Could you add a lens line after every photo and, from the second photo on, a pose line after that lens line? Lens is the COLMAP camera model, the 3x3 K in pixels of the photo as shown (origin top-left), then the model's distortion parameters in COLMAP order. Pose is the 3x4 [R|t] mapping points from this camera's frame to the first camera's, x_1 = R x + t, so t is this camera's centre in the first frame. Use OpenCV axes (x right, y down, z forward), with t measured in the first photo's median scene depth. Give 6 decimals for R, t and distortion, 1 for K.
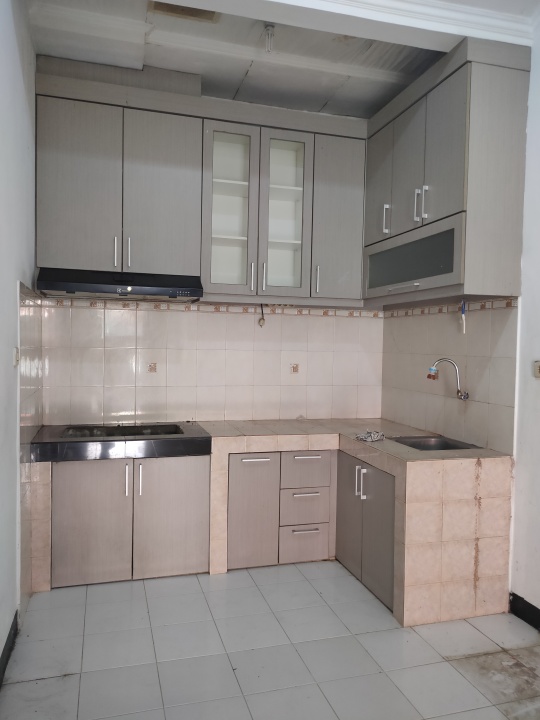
lens RADIAL K [[559.0, 0, 269.8], [0, 559.0, 360.0], [0, 0, 1]] dist [0.034557, -0.021869]
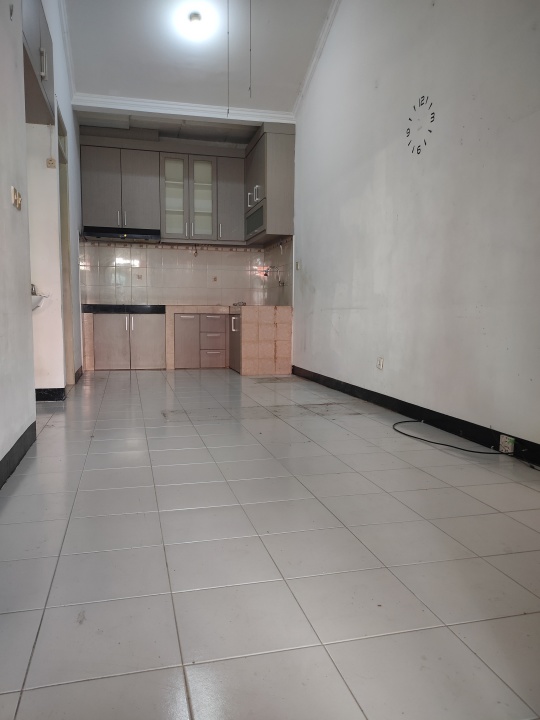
lens RADIAL K [[559.0, 0, 269.8], [0, 559.0, 360.9], [0, 0, 1]] dist [0.034557, -0.021869]
pose [[0.999290, -0.009269, -0.036515, 0.360828], [0.011375, 0.998257, 0.057913, 0.224079], [0.035915, -0.058287, 0.997654, -1.105843]]
